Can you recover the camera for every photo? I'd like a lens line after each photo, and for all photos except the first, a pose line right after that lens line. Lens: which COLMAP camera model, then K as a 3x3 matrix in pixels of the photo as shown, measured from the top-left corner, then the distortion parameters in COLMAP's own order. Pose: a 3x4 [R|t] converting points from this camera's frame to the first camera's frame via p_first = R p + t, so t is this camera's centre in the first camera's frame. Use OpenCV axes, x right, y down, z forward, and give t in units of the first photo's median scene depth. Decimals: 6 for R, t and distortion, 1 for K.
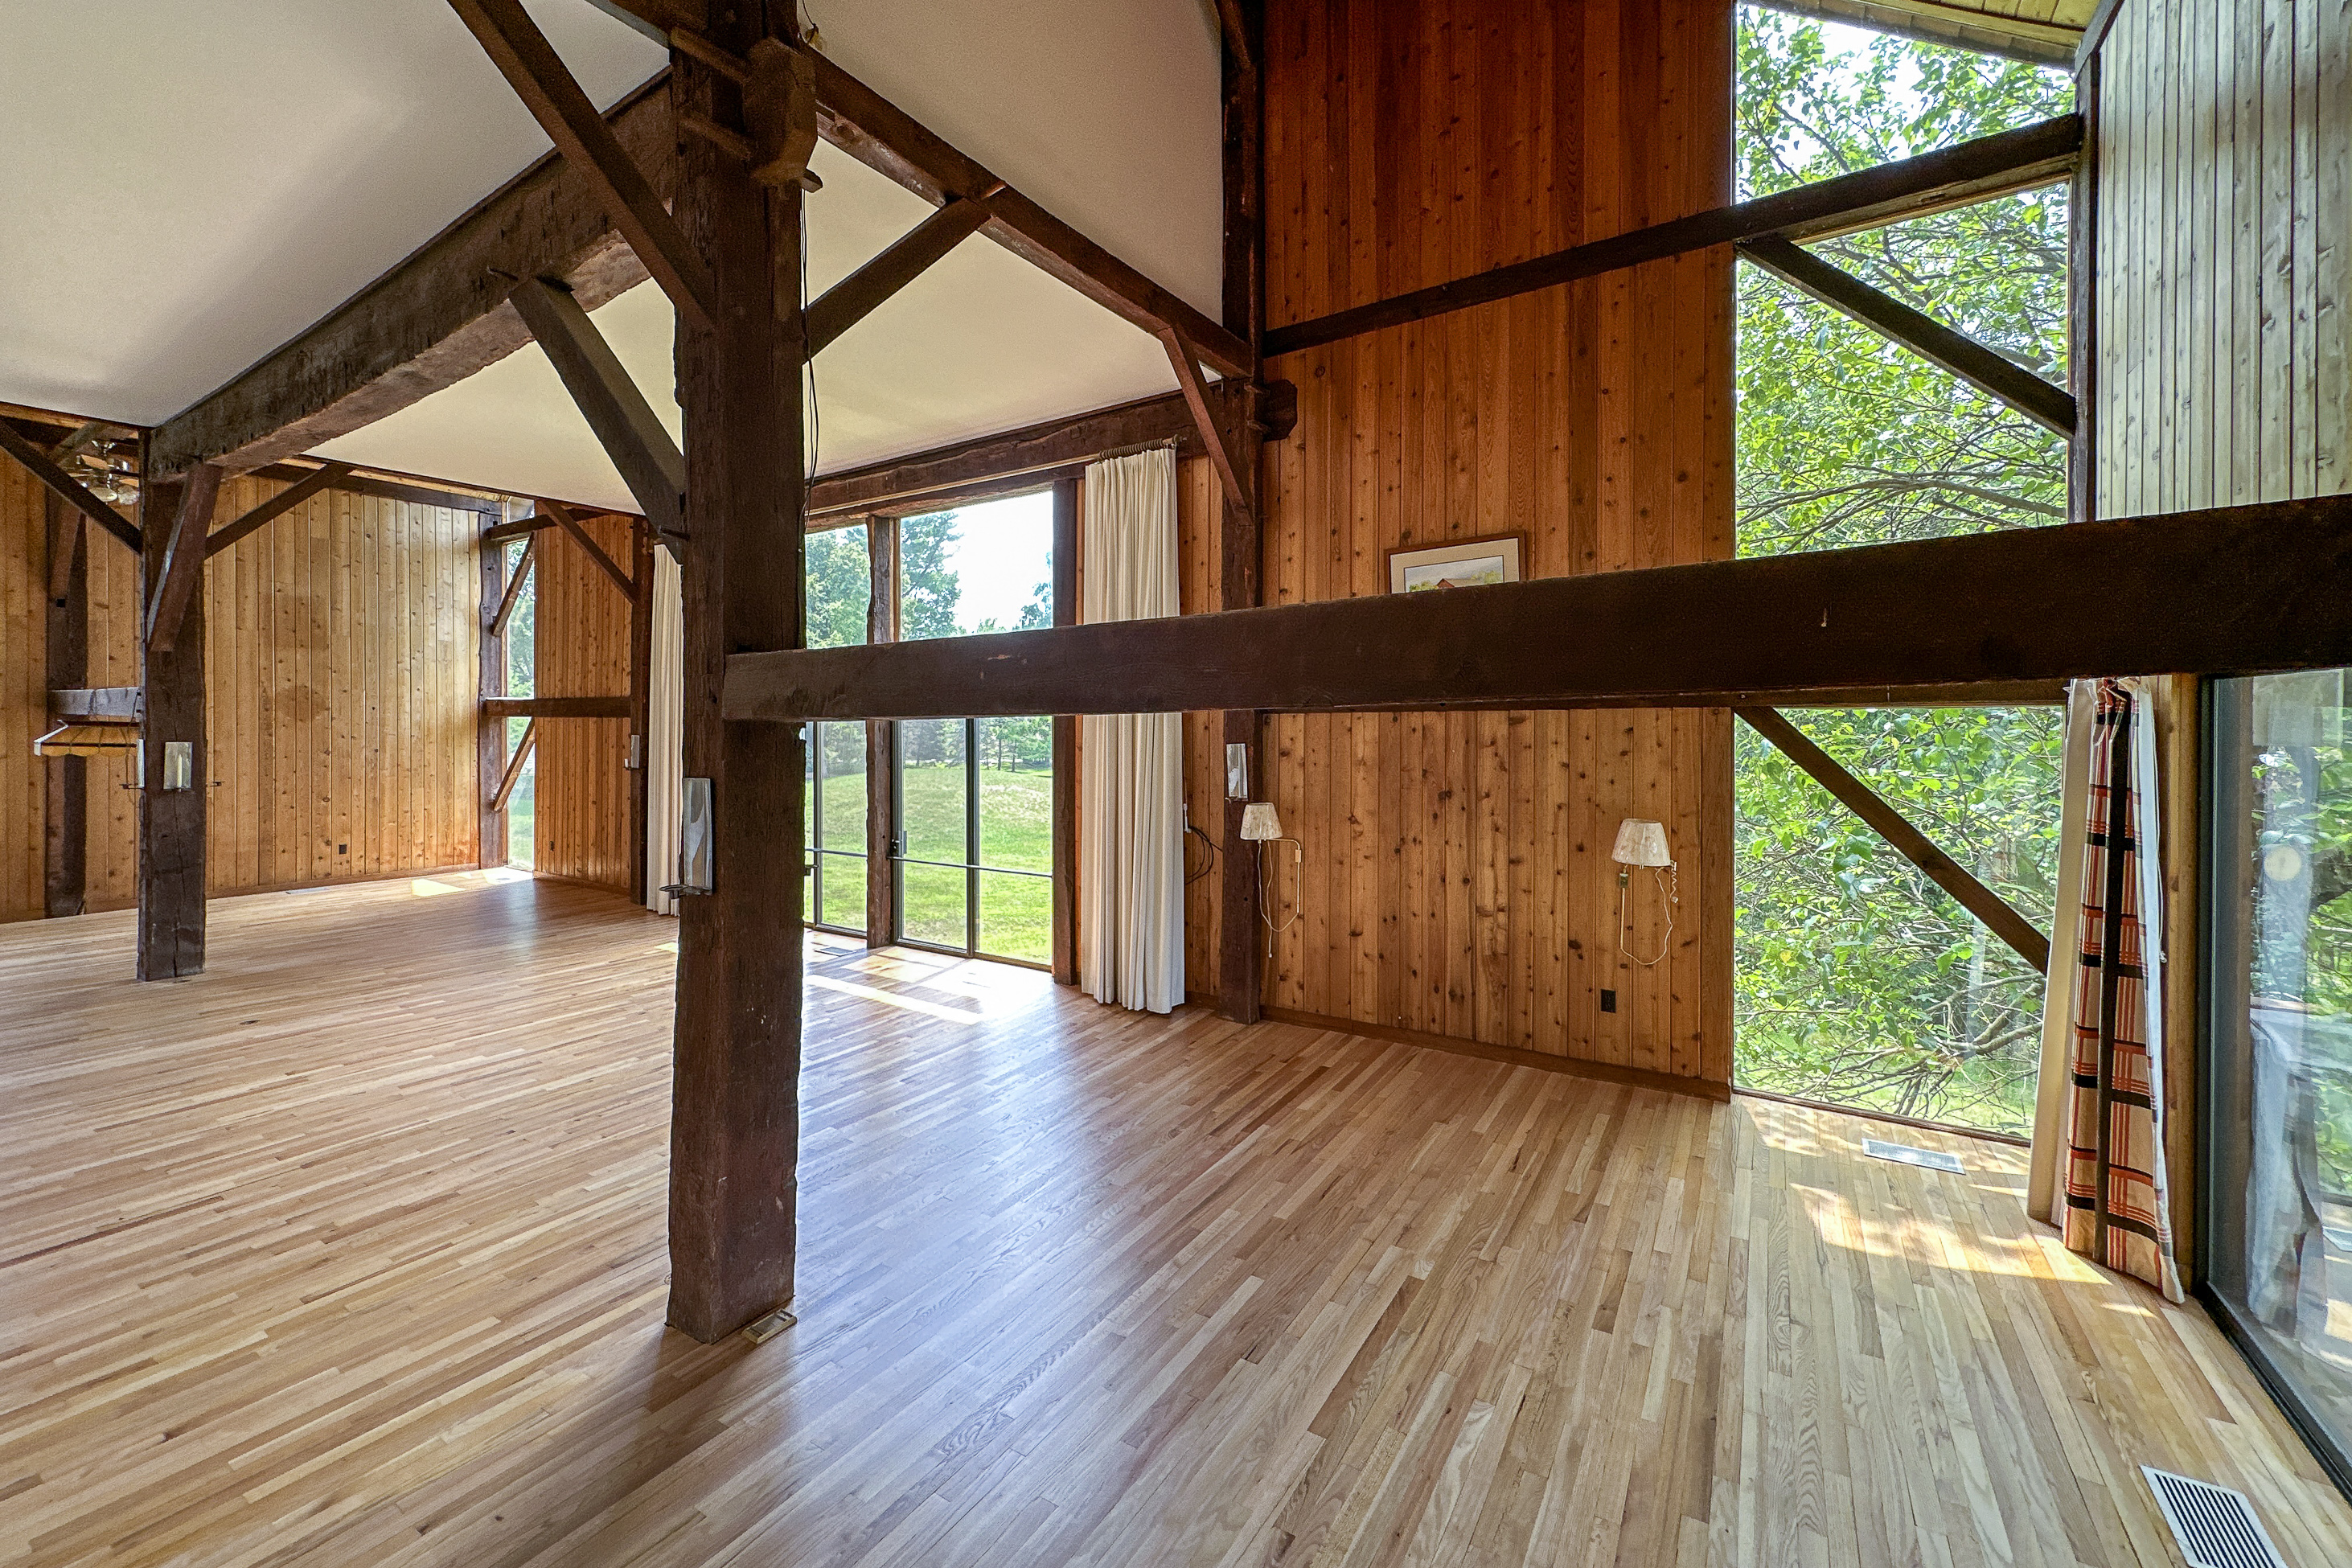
lens RADIAL K [[939.4, 0, 1173.0], [0, 939.4, 727.9], [0, 0, 1]] dist [-0.000821, 0.000119]
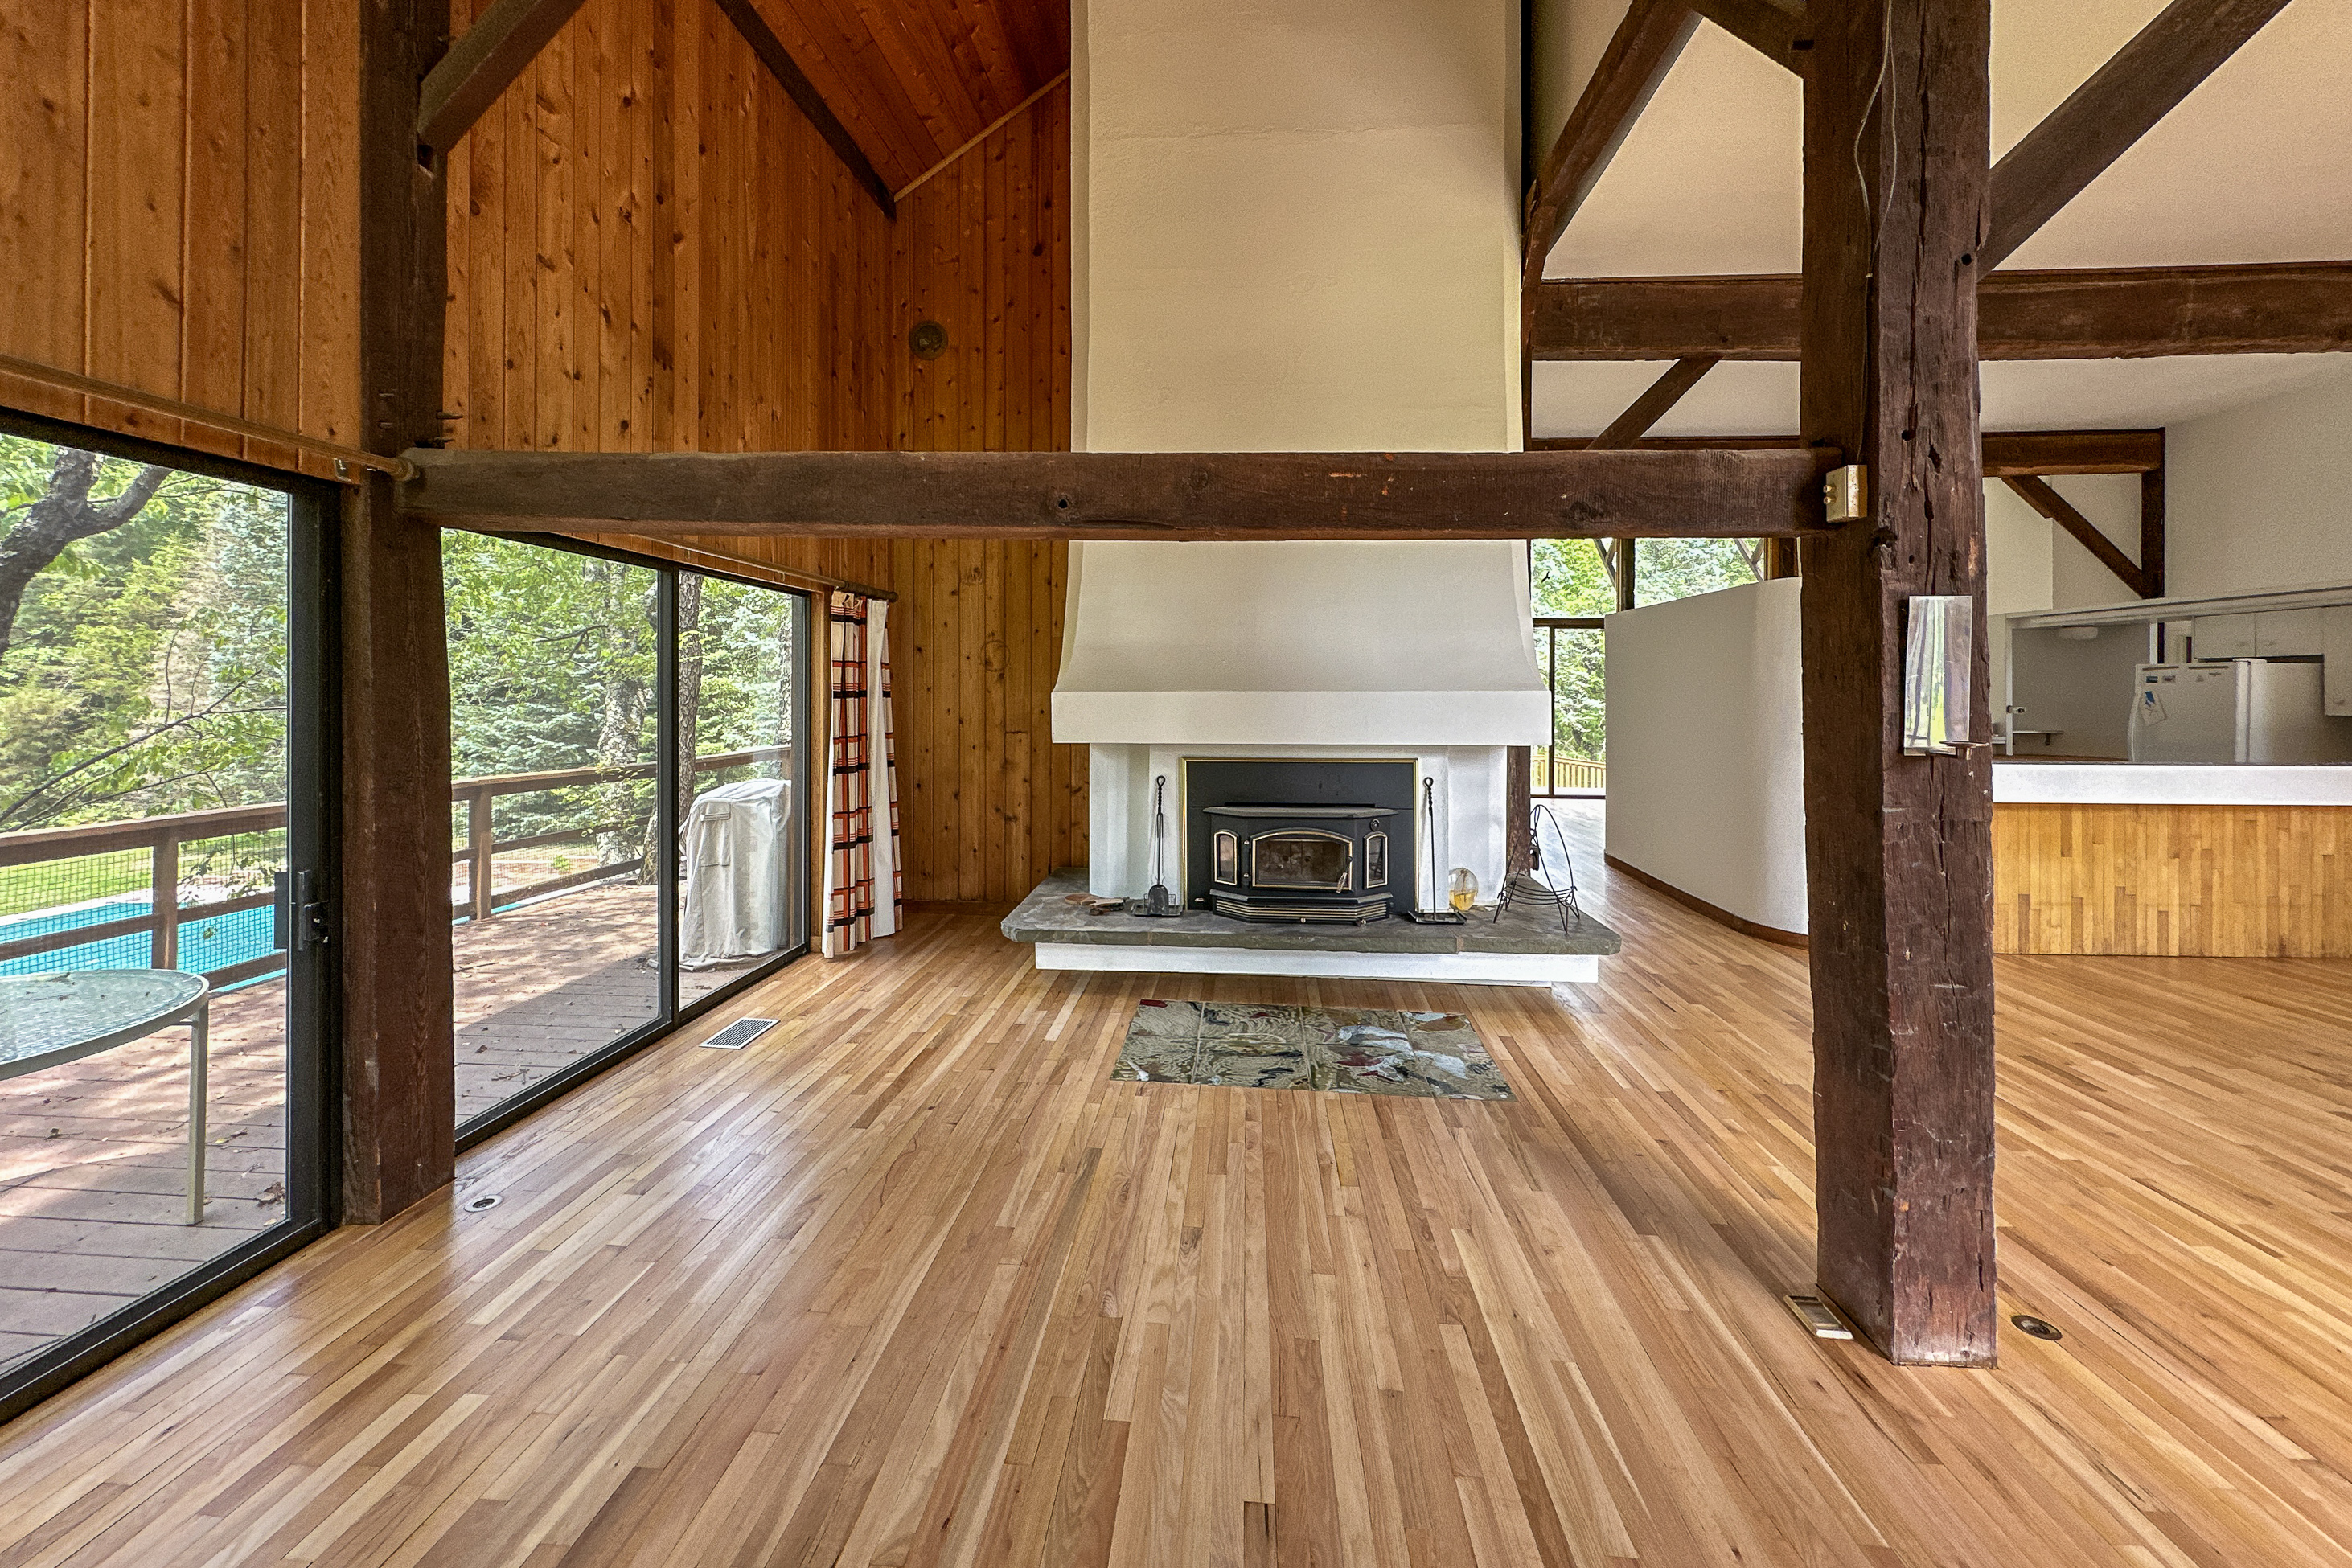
lens RADIAL K [[938.4, 0, 1172.5], [0, 938.4, 696.1], [0, 0, 1]] dist [-0.002075, 0.000013]
pose [[-0.880910, -0.000114, -0.473285, 0.132901], [-0.005312, 0.999939, 0.009646, 0.040975], [0.473255, 0.011011, -0.880857, 0.471656]]
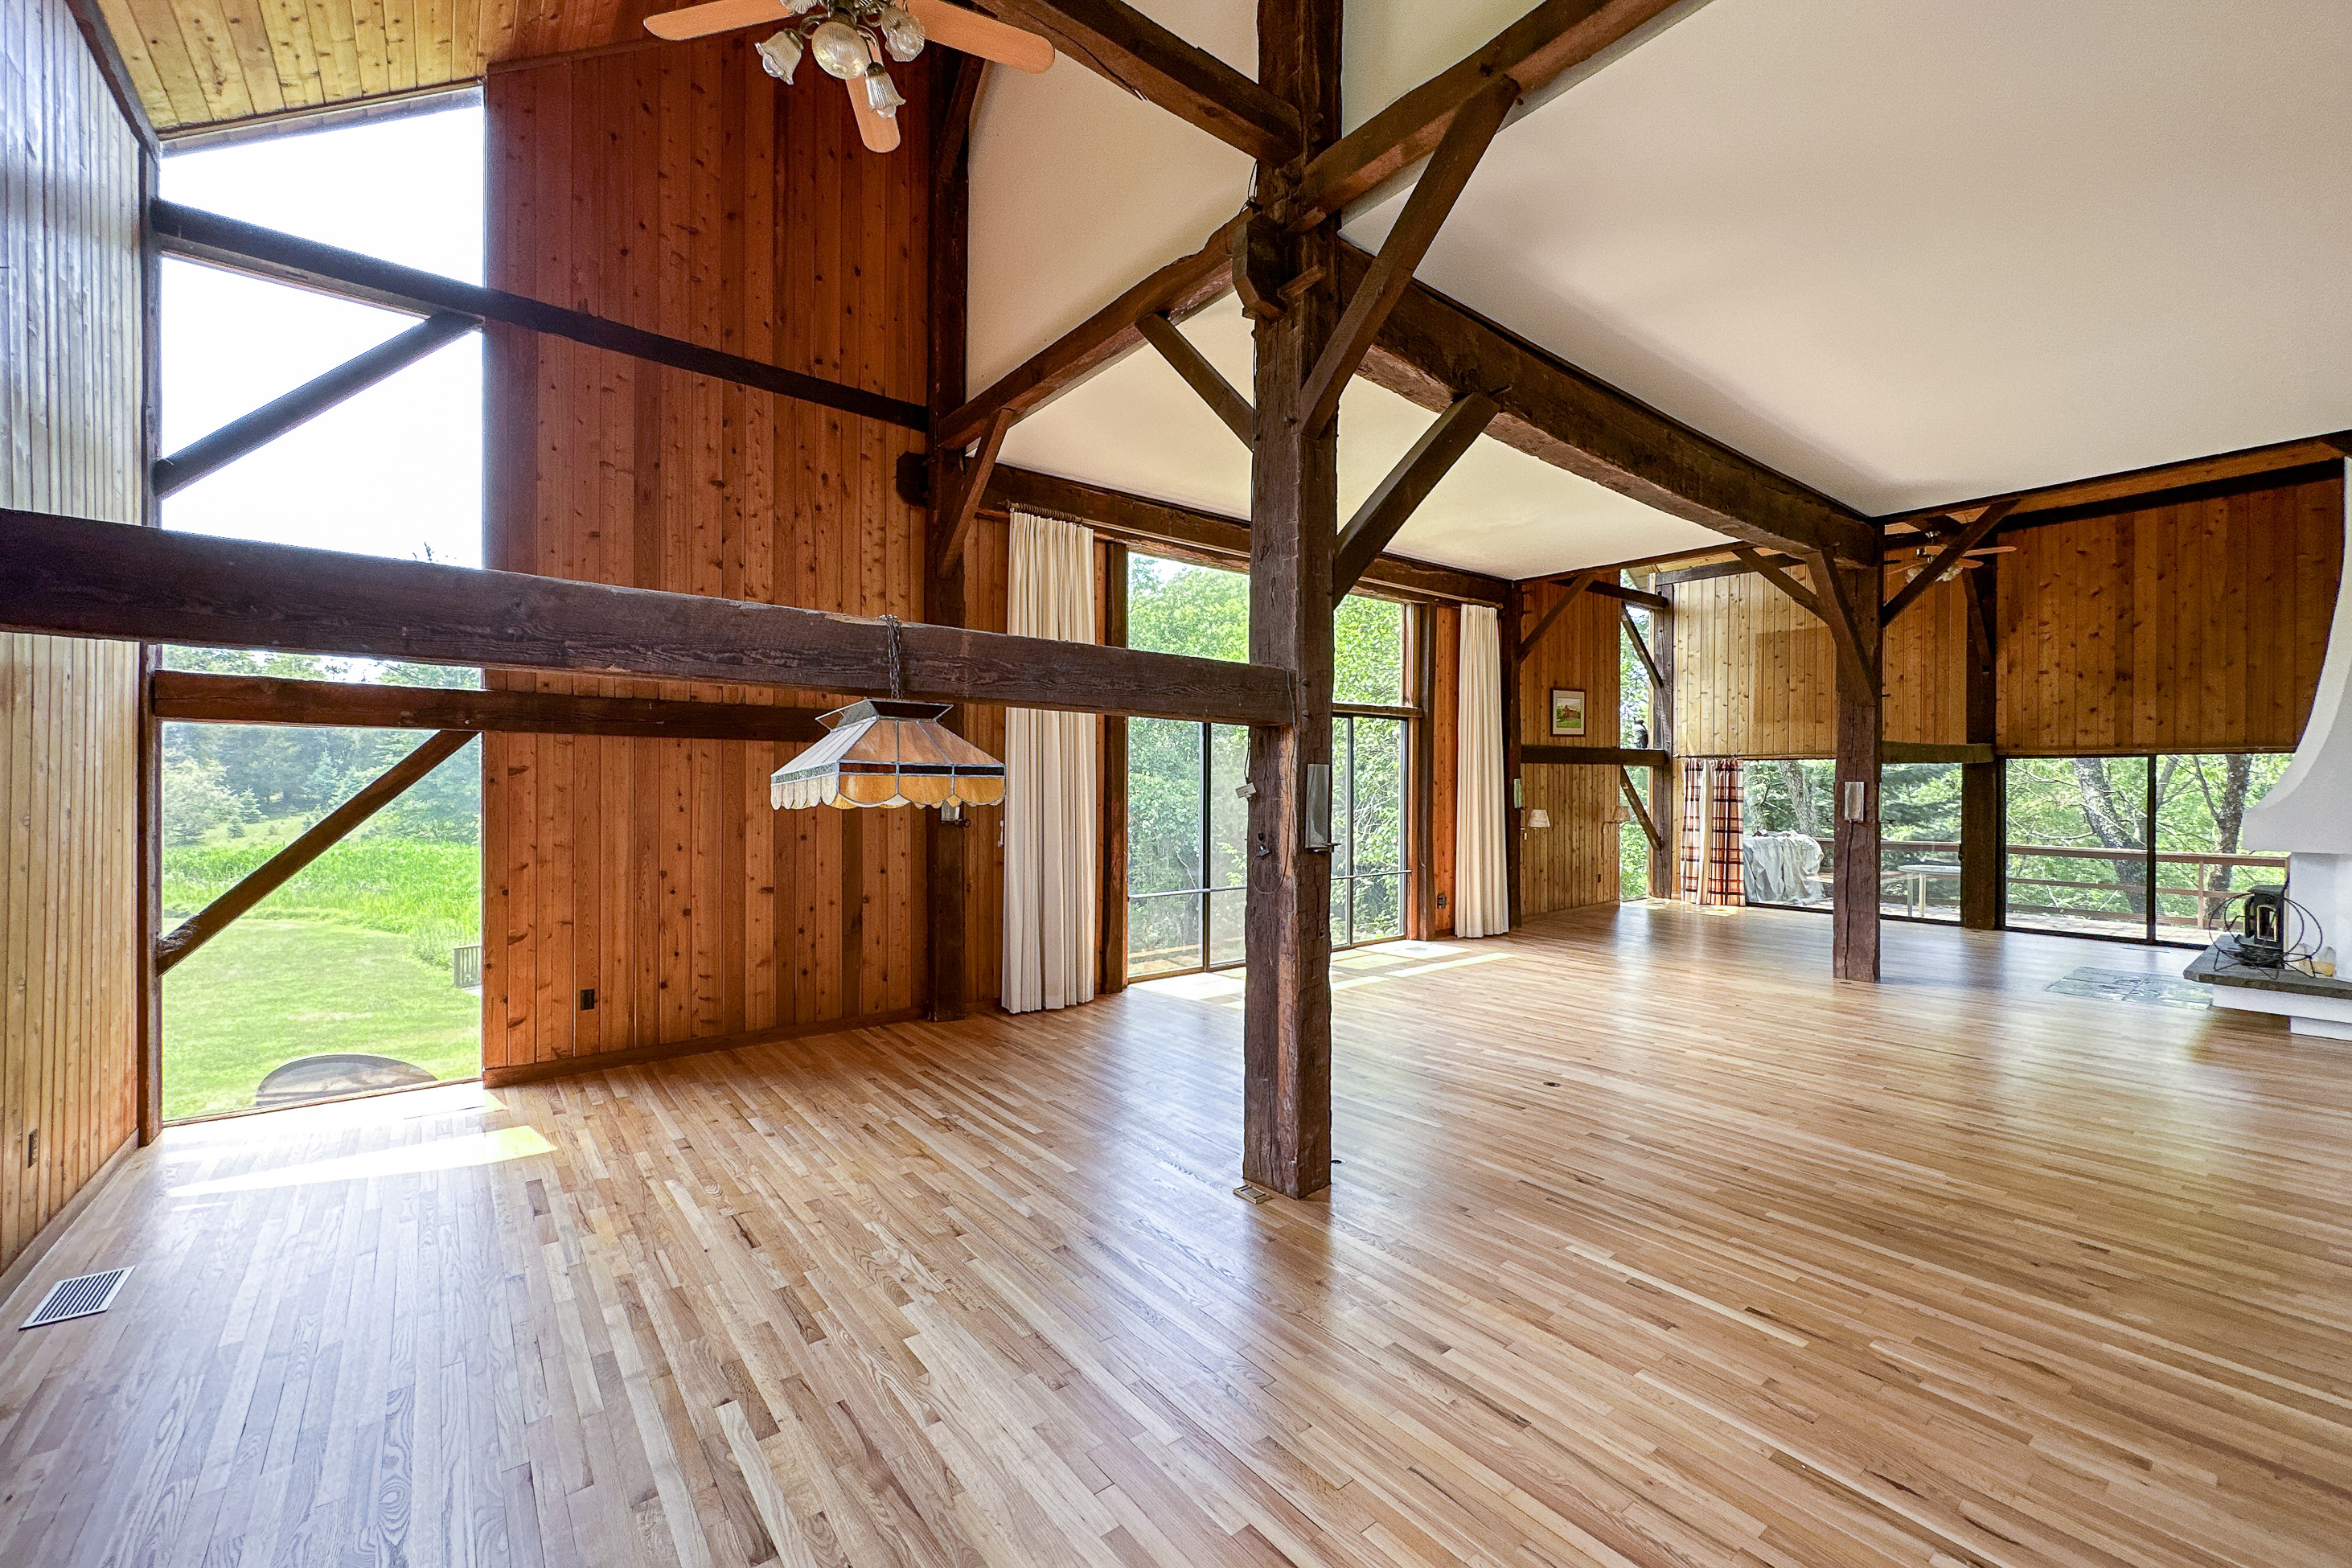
lens RADIAL K [[940.0, 0, 1174.5], [0, 940.0, 786.1], [0, 0, 1]] dist [-0.002802, 0.000255]
pose [[0.323941, -0.001459, 0.946076, -1.264329], [0.001585, 0.999998, 0.000999, 0.018862], [-0.946076, 0.001176, 0.323943, 0.683122]]
